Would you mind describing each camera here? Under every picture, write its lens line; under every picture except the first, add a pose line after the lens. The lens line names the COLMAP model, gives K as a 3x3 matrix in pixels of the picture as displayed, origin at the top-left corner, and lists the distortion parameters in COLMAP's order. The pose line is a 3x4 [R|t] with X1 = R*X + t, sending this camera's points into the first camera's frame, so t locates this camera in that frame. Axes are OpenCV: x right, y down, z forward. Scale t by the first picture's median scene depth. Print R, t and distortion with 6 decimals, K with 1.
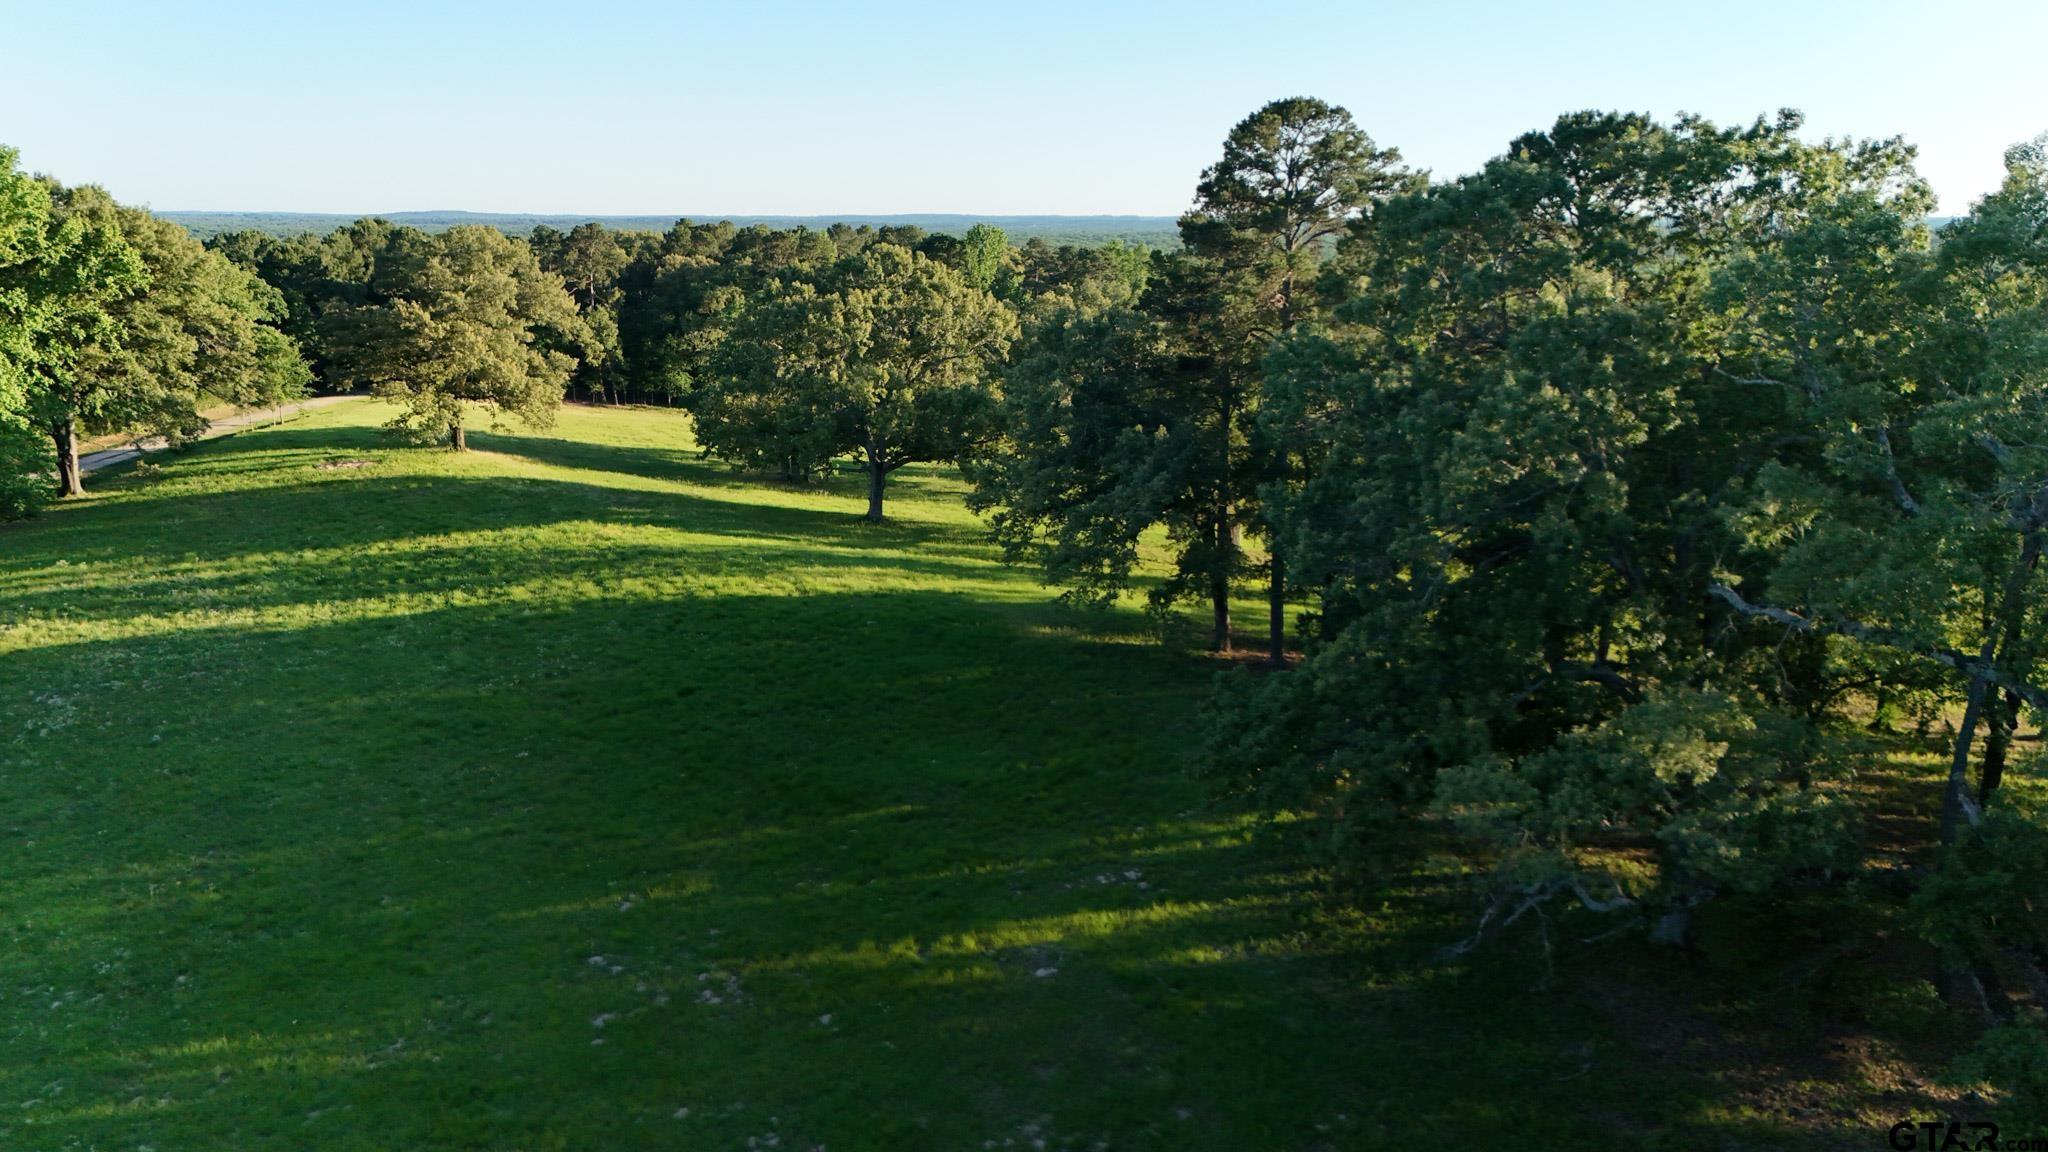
lens RADIAL K [[1494.4, 0, 1022.0], [0, 1494.4, 581.7], [0, 0, 1]] dist [0.086073, -0.085482]
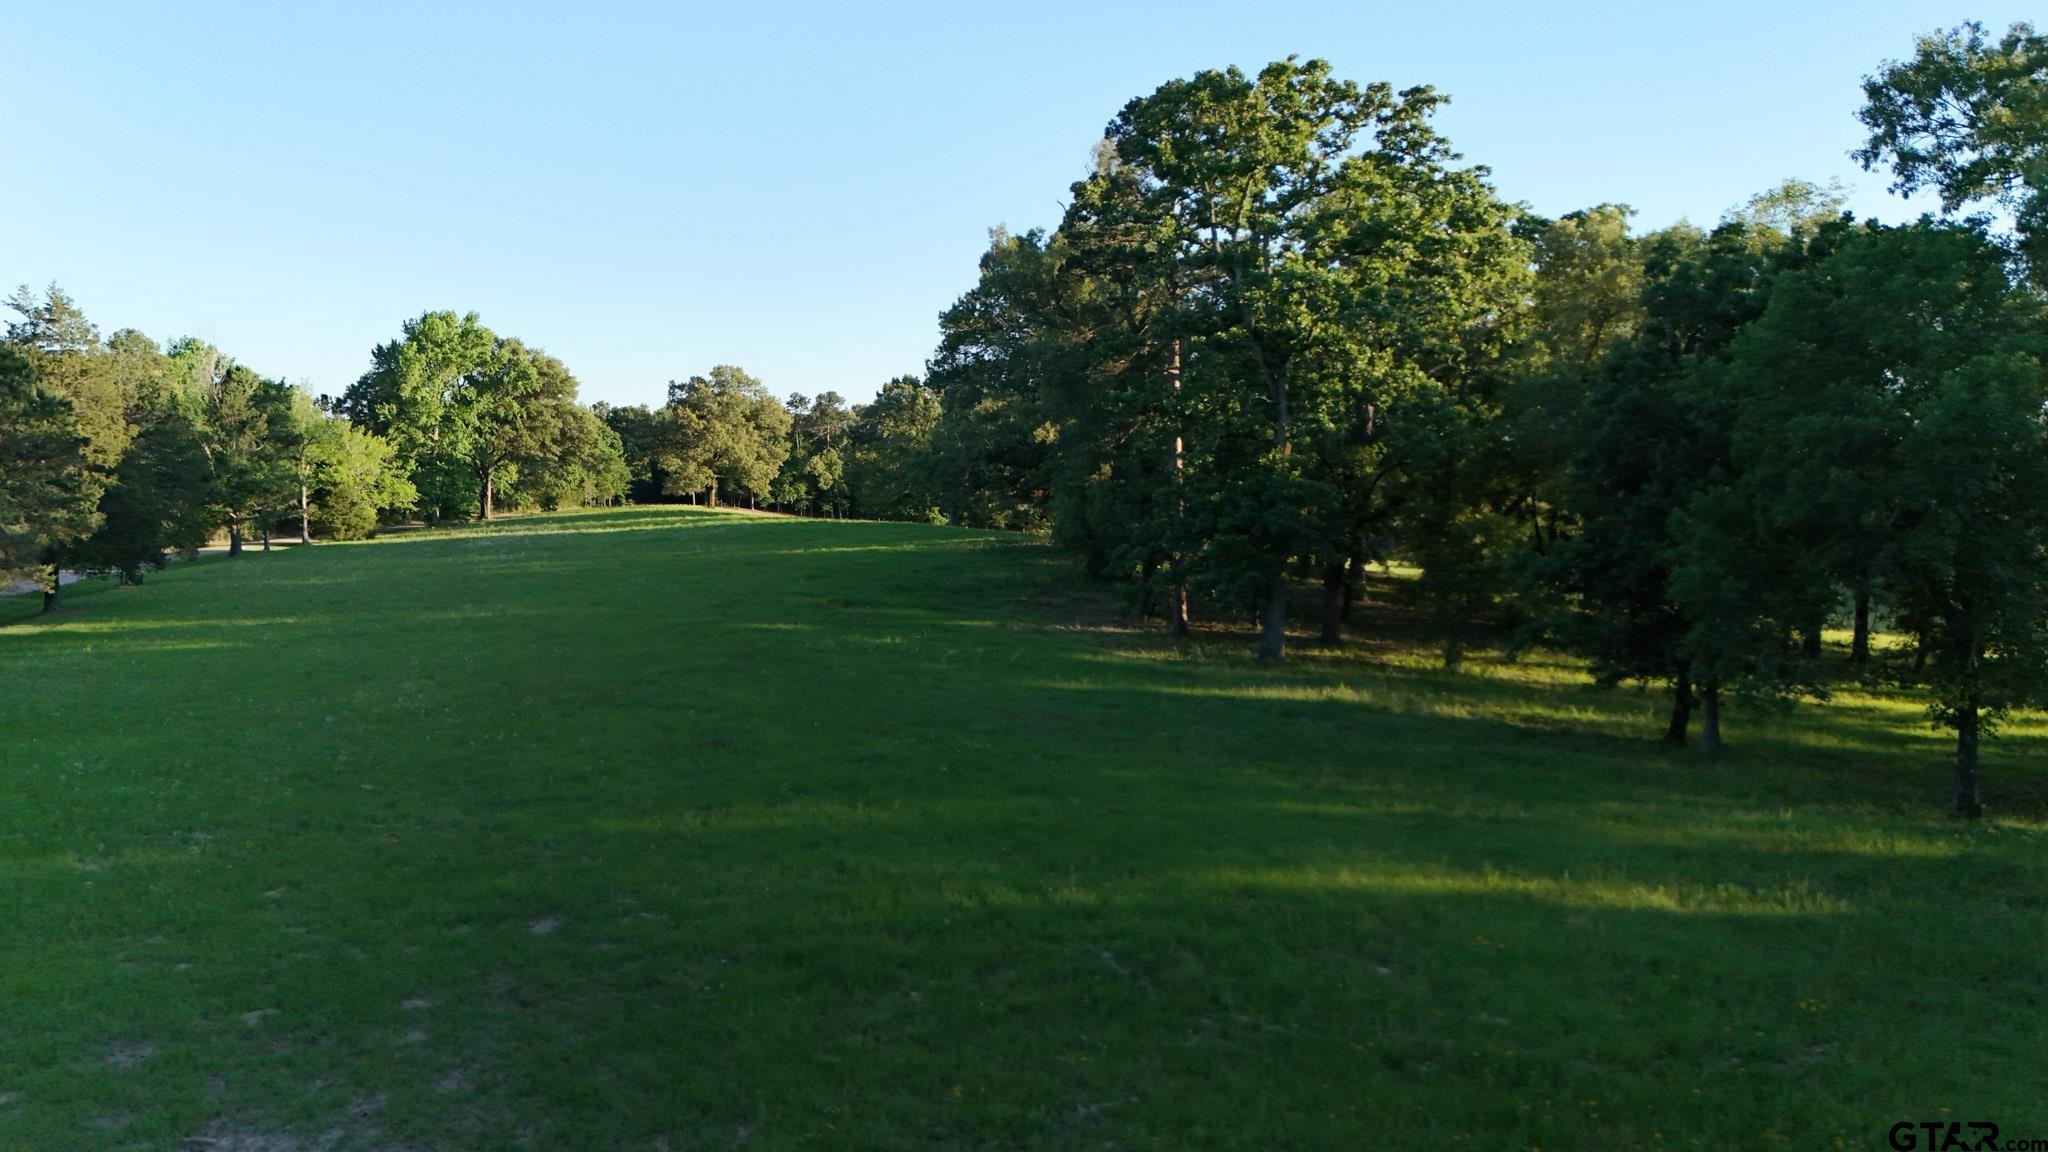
lens RADIAL K [[1494.4, 0, 1026.6], [0, 1494.4, 572.2], [0, 0, 1]] dist [0.086073, -0.085482]
pose [[0.981194, 0.013020, -0.192586, 0.283001], [-0.043499, 0.986973, -0.154894, 0.235451], [0.188060, 0.160358, 0.968978, -0.489421]]
